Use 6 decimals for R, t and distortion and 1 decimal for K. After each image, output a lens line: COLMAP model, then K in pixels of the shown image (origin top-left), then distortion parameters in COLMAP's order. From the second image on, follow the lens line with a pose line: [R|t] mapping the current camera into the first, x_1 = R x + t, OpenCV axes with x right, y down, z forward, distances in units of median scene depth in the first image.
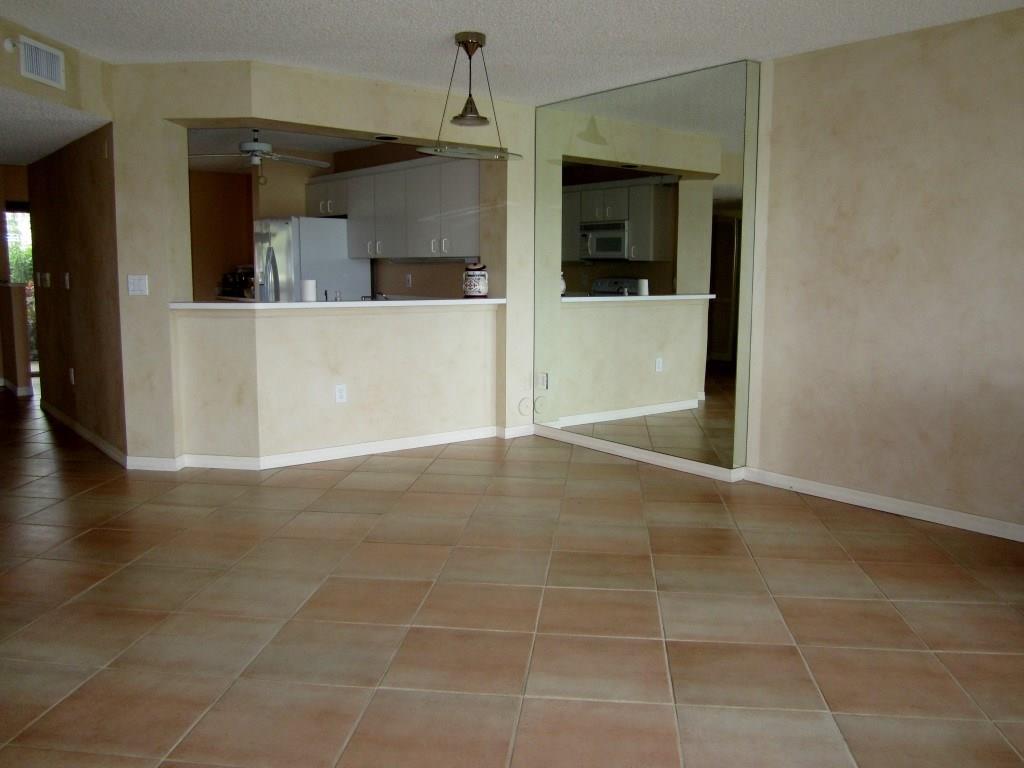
lens RADIAL K [[842.2, 0, 509.7], [0, 842.2, 381.6], [0, 0, 1]] dist [-0.054515, 0.016177]
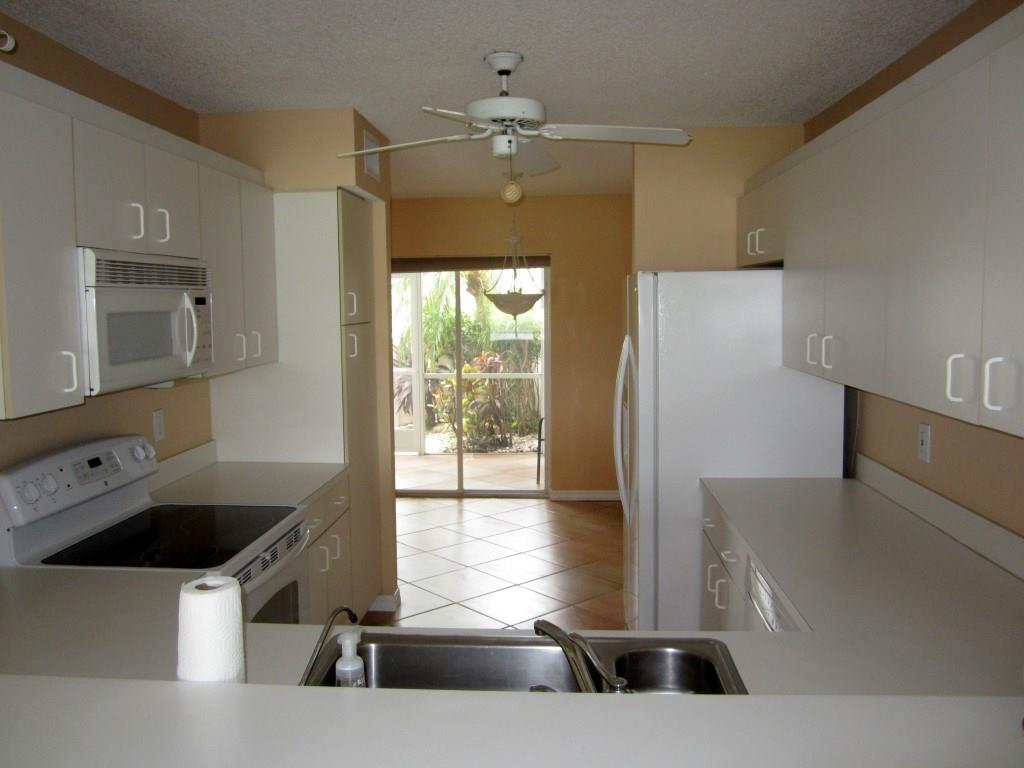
lens RADIAL K [[842.2, 0, 514.6], [0, 842.2, 388.2], [0, 0, 1]] dist [-0.054515, 0.016177]
pose [[0.739914, 0.052494, -0.670650, -0.024388], [-0.071050, 0.997473, -0.000312, -0.197398], [0.668938, 0.047881, 0.741774, 0.951649]]
